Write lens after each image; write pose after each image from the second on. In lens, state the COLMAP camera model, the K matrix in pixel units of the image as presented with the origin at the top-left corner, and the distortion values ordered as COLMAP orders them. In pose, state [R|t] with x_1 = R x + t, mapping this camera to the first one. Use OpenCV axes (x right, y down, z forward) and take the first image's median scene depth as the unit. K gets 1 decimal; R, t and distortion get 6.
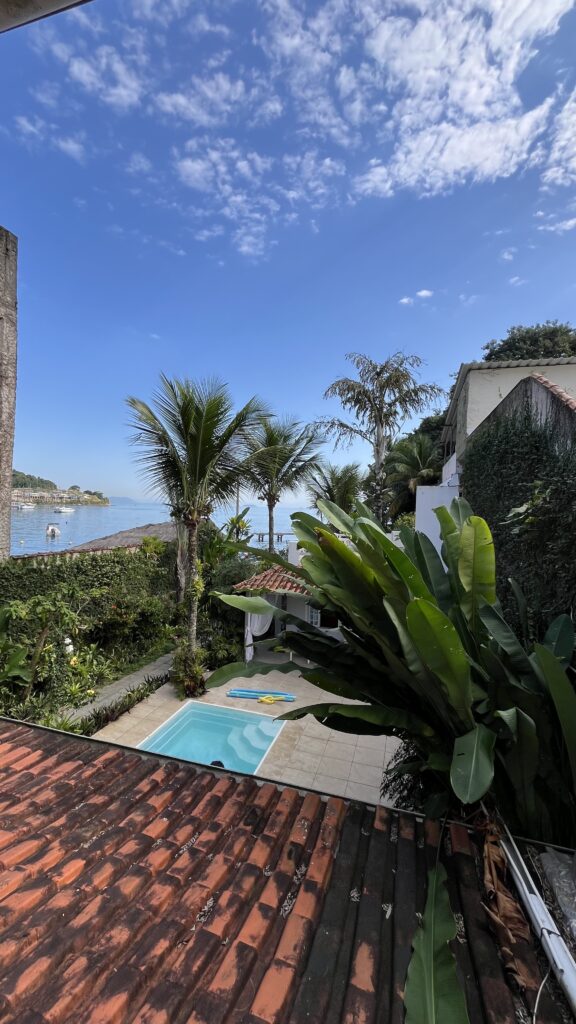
lens RADIAL K [[418.4, 0, 289.8], [0, 418.4, 511.7], [0, 0, 1]] dist [0.000237, 0.000002]
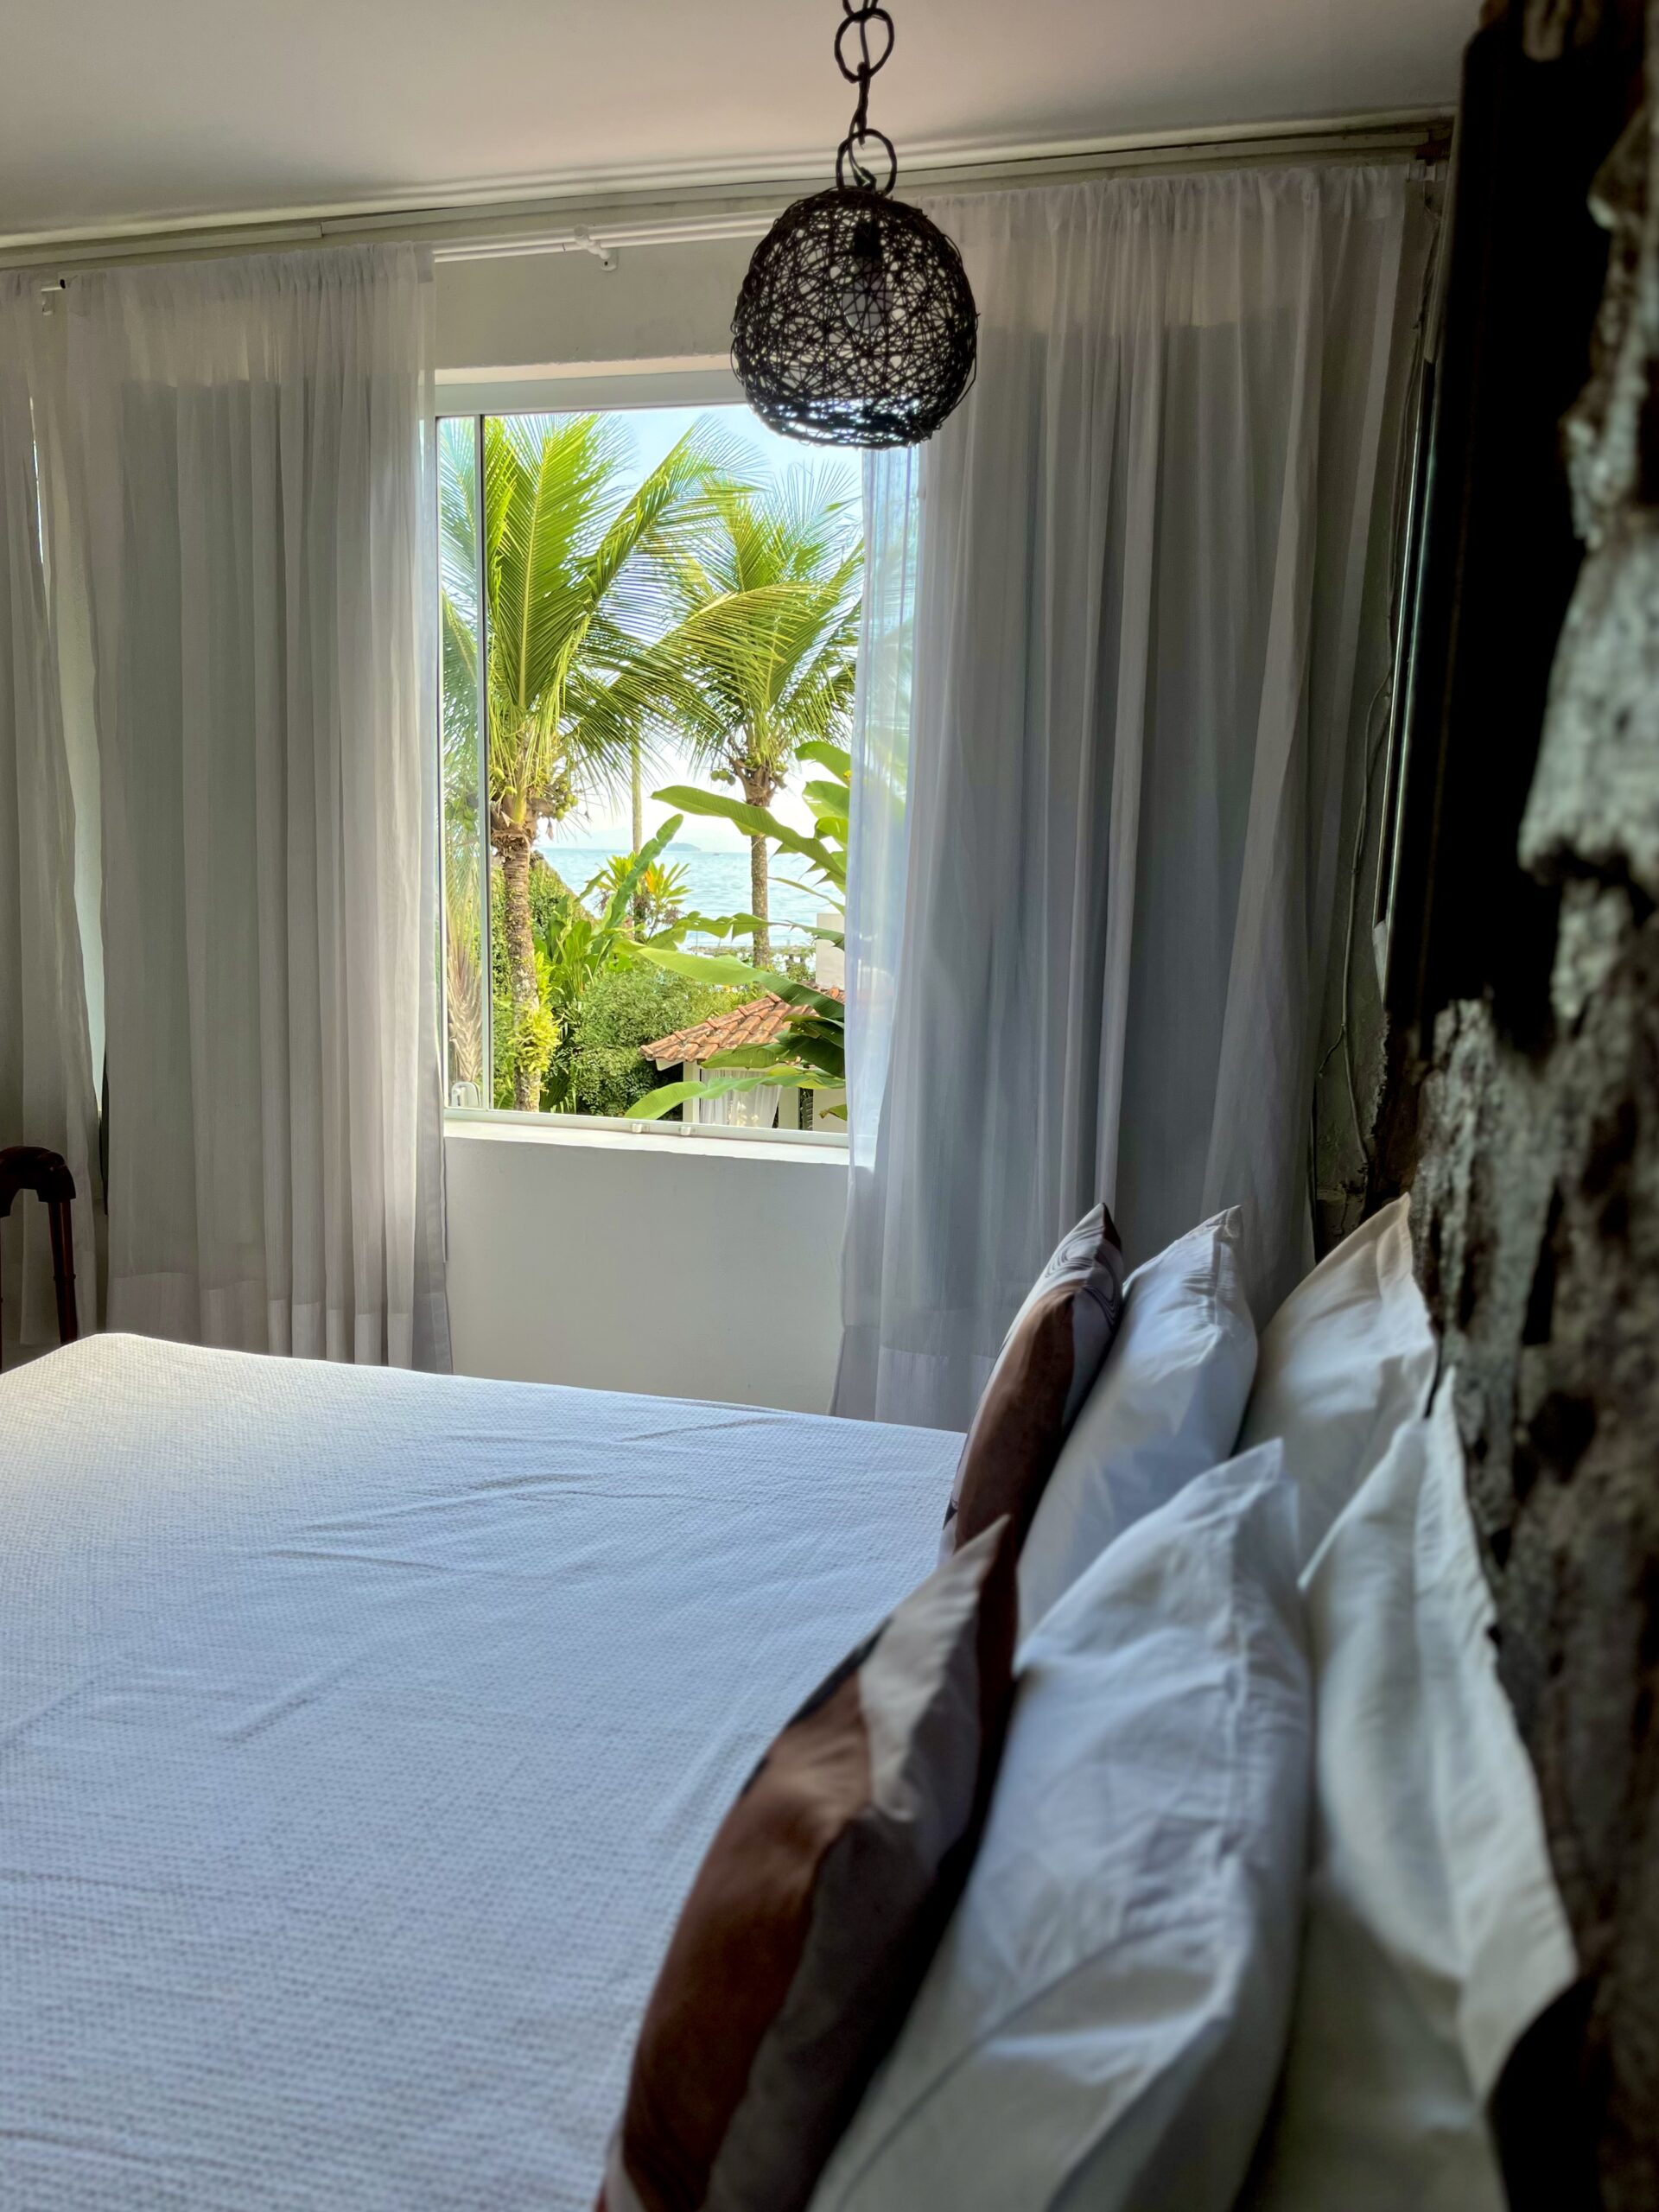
lens RADIAL K [[1682.4, 0, 824.9], [0, 1682.4, 1107.4], [0, 0, 1]] dist [-0.003079, -0.001006]
pose [[0.999825, -0.016941, -0.007970, 0.011409], [0.017905, 0.989613, 0.142639, 0.042317], [0.005471, -0.142757, 0.989743, -0.257631]]
